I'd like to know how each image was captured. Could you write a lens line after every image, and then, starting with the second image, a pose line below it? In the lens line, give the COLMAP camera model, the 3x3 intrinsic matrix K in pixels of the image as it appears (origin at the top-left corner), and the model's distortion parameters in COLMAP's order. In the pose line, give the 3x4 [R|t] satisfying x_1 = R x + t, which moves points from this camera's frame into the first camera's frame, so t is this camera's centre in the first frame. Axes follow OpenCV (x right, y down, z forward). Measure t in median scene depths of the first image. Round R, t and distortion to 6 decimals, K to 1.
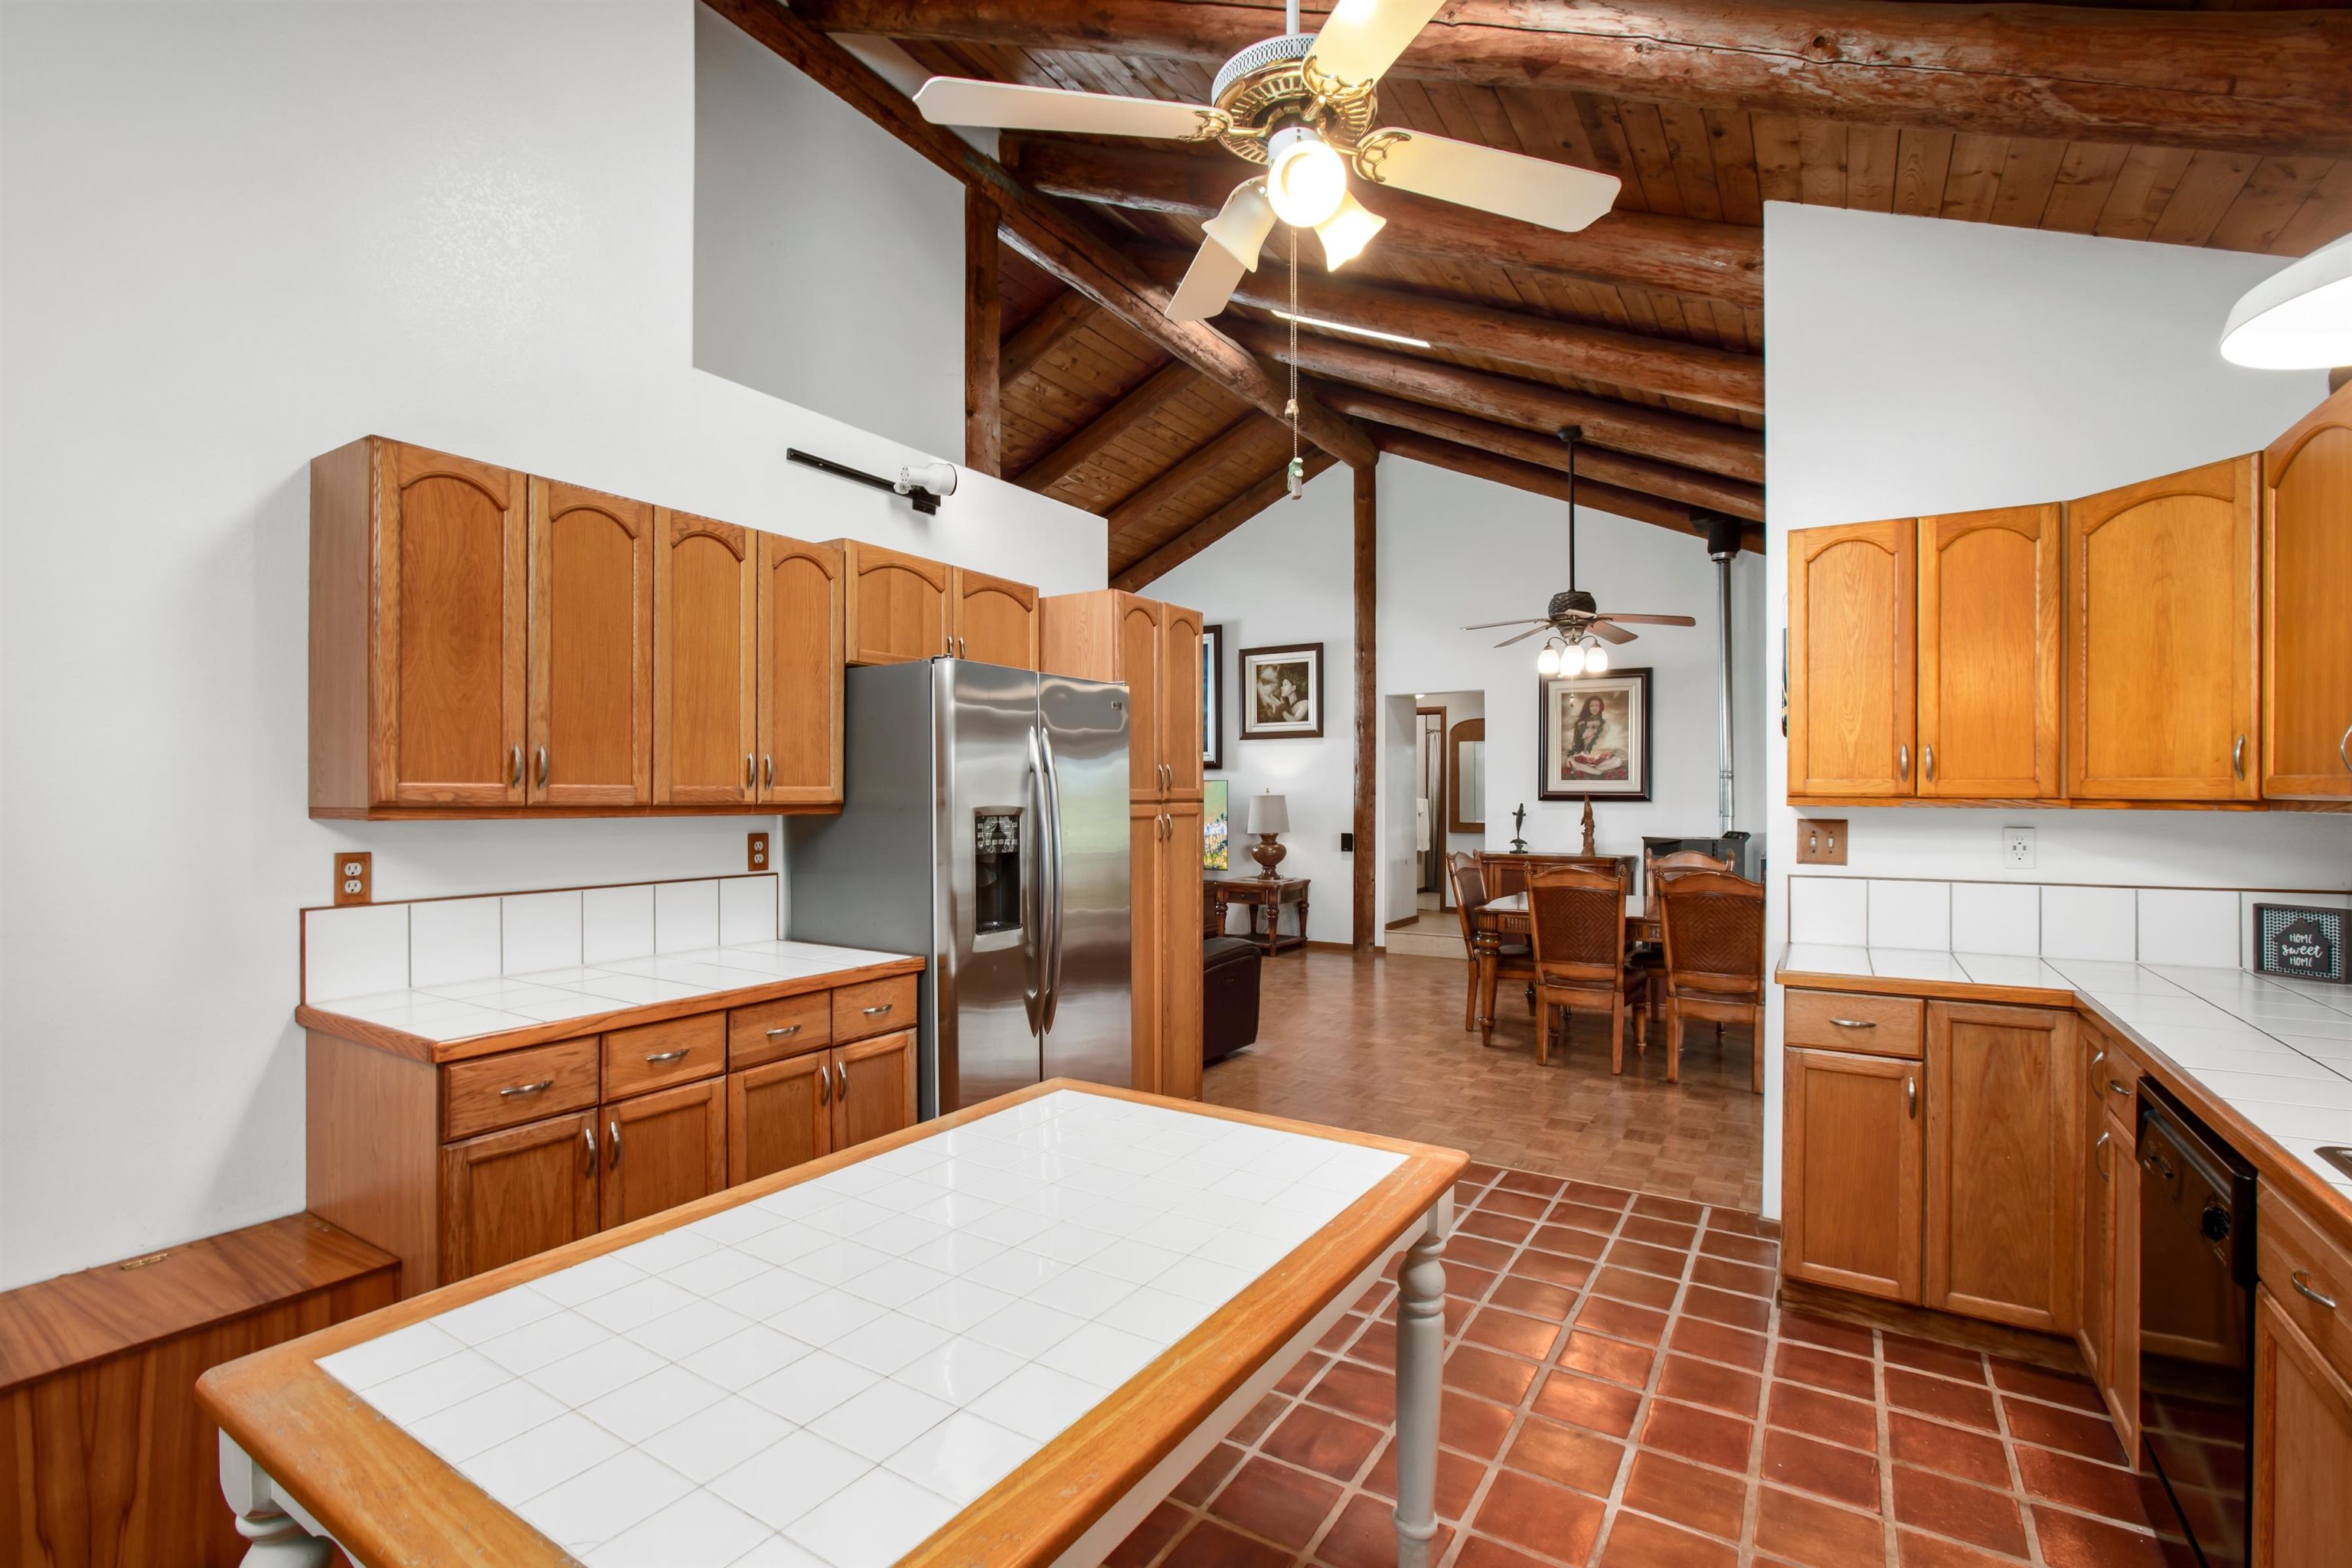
lens RADIAL K [[1078.2, 0, 1169.8], [0, 1078.2, 796.0], [0, 0, 1]] dist [-0.004998, 0.000745]
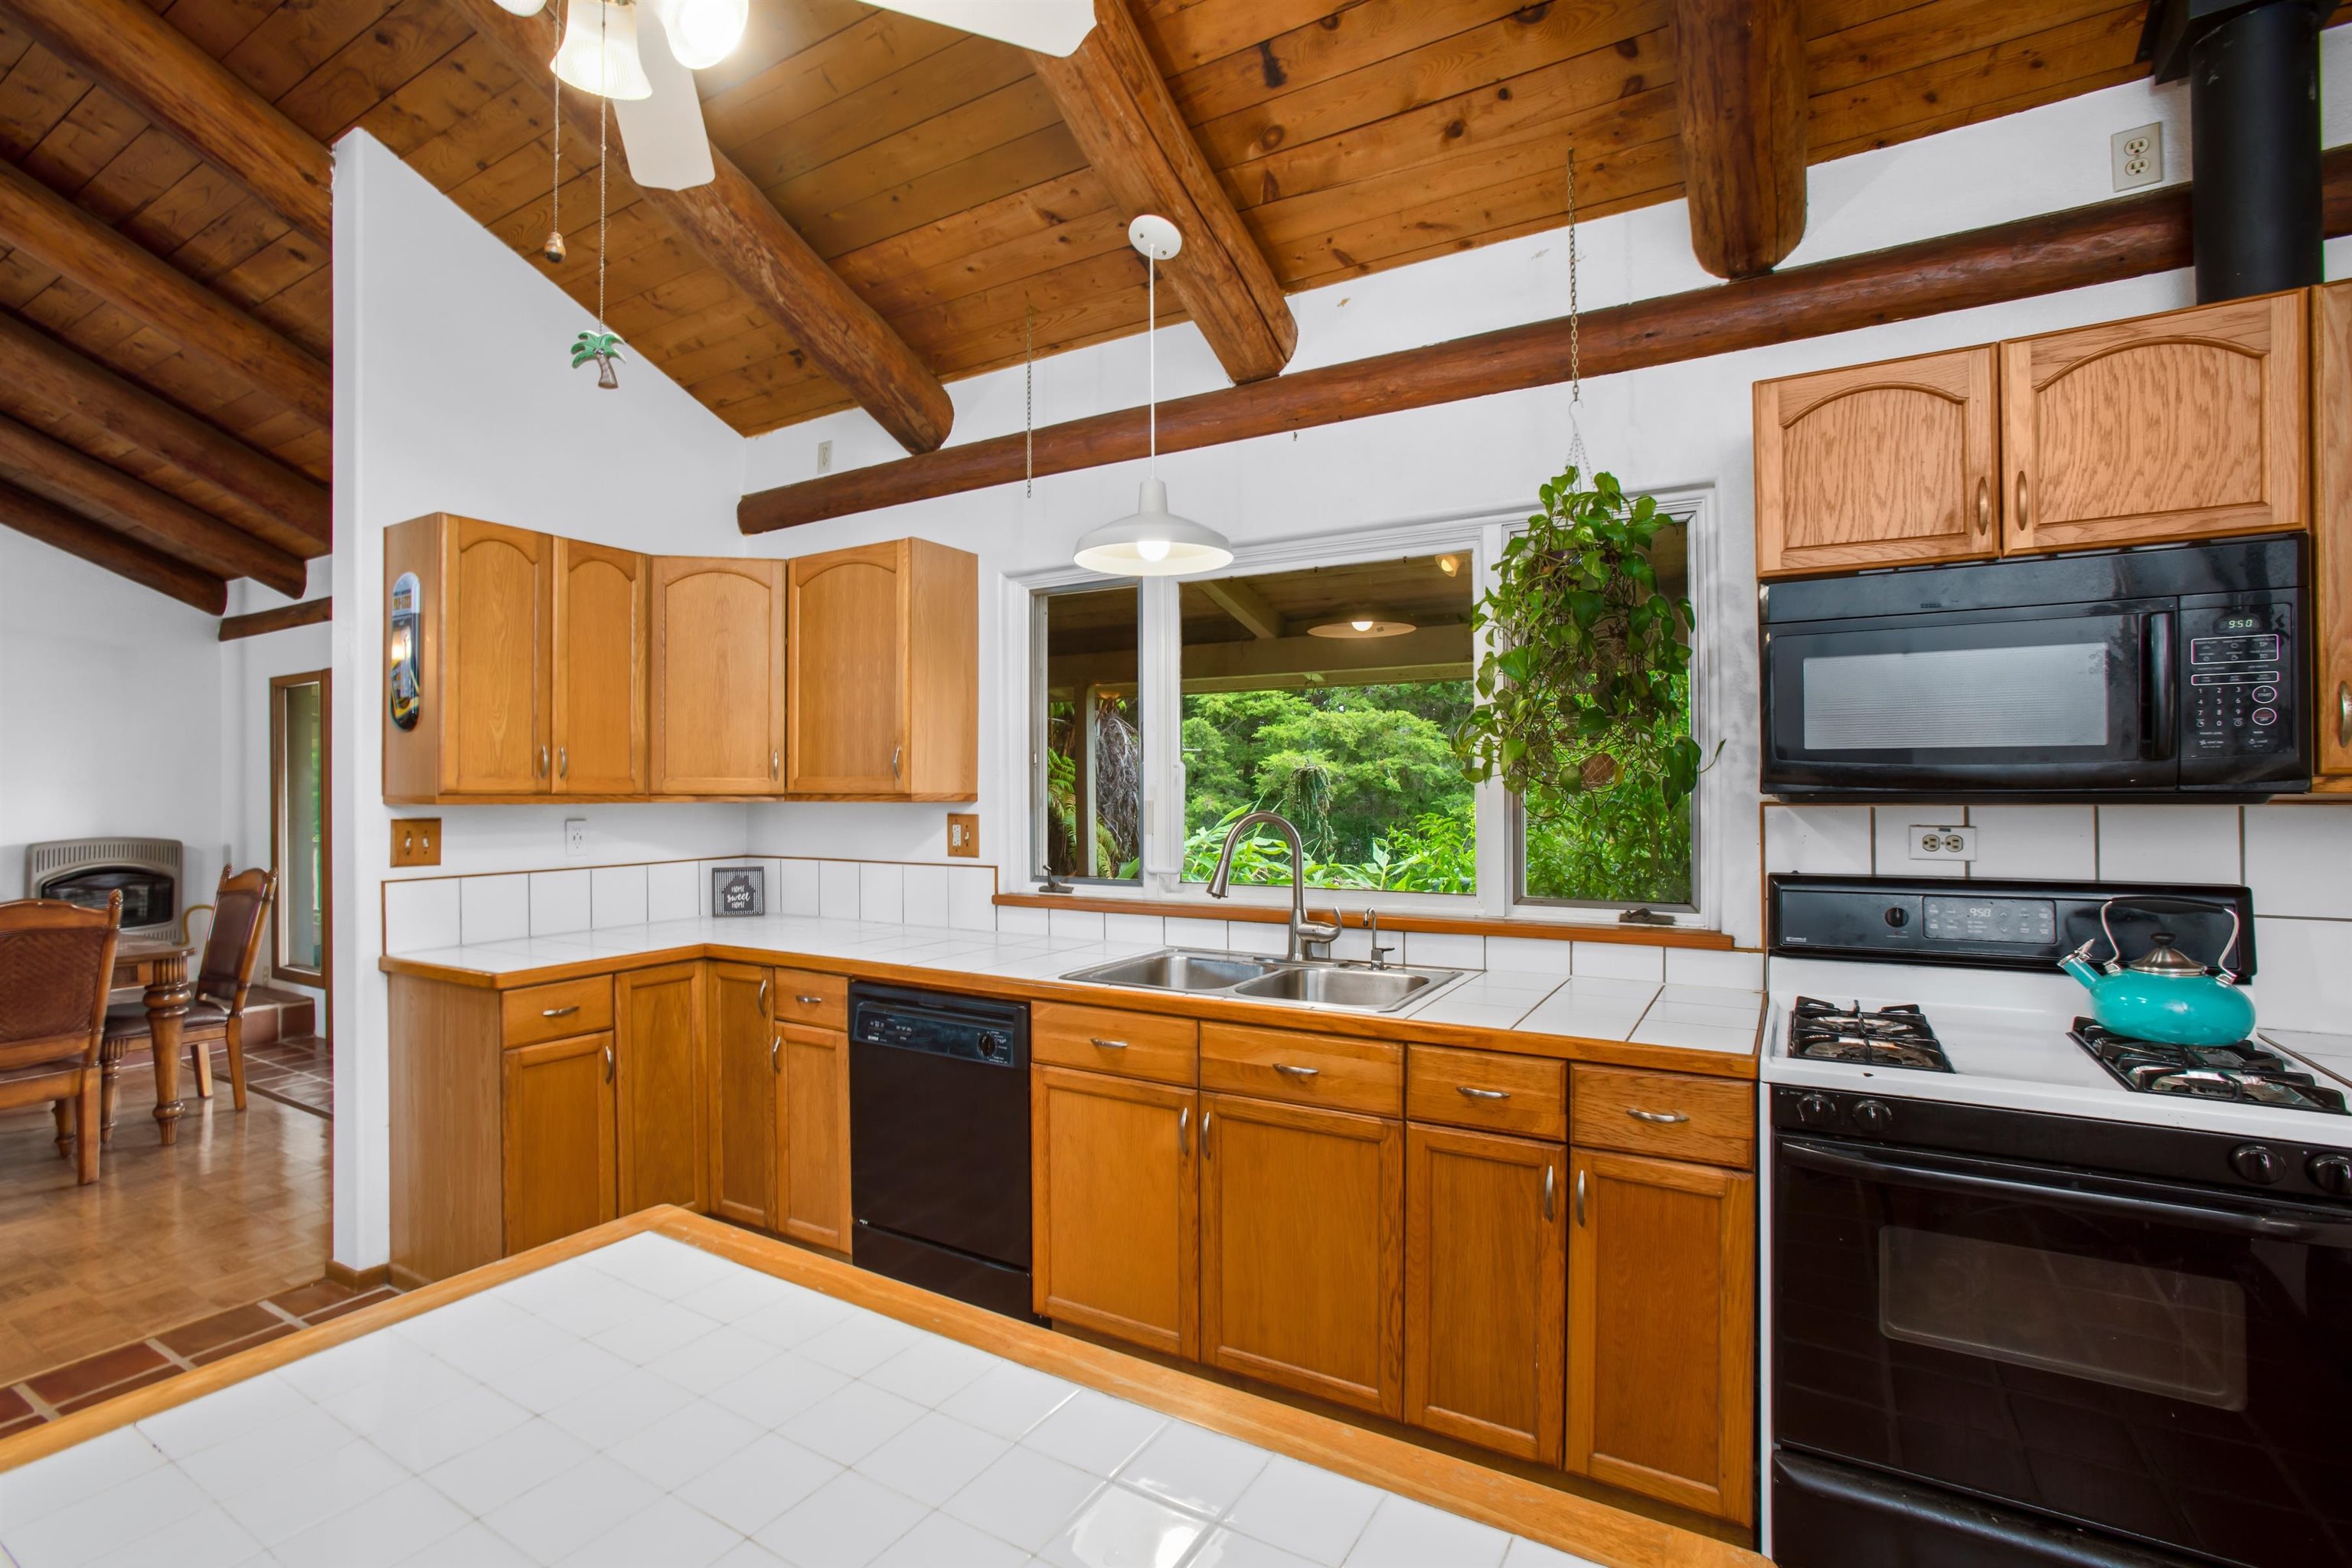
lens RADIAL K [[1078.2, 0, 1165.1], [0, 1078.2, 778.7], [0, 0, 1]] dist [-0.004998, 0.000745]
pose [[-0.013015, 0.009687, 0.999868, -0.407768], [0.008716, 0.999916, -0.009574, 0.001349], [-0.999877, 0.008591, -0.013098, 0.416526]]
